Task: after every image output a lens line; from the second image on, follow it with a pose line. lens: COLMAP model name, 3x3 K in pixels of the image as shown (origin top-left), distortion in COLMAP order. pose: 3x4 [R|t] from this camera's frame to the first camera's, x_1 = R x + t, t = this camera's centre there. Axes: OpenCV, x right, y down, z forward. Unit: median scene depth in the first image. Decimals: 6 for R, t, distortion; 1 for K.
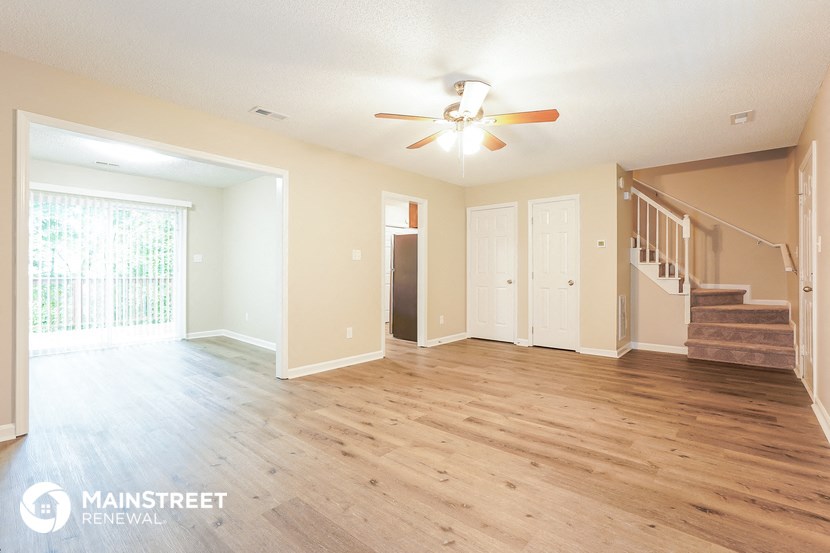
lens RADIAL K [[396.0, 0, 416.0], [0, 396.0, 272.4], [0, 0, 1]] dist [-0.002451, 0.000117]
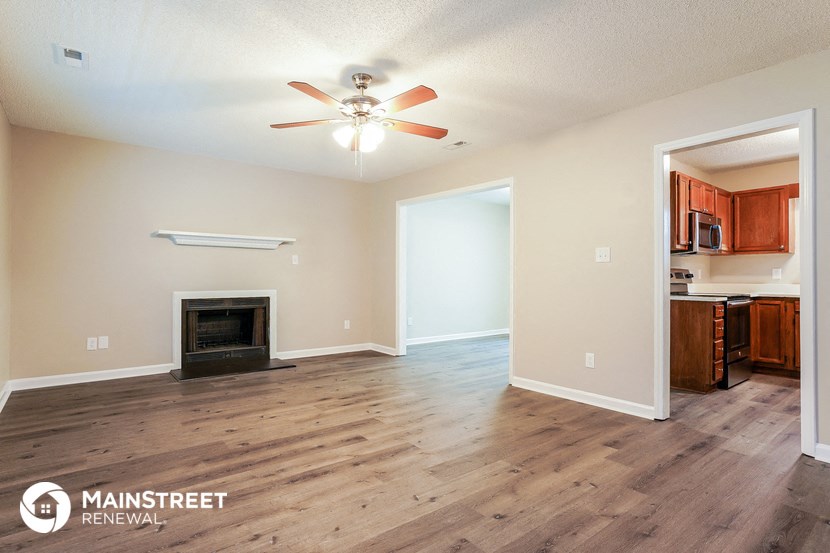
lens RADIAL K [[438.5, 0, 412.0], [0, 438.5, 276.1], [0, 0, 1]] dist [-0.017105, 0.000486]
pose [[-0.213150, -0.017219, -0.976868, 1.156357], [-0.008427, 0.999840, -0.015785, 0.018079], [0.976983, 0.004867, -0.213261, 1.407481]]
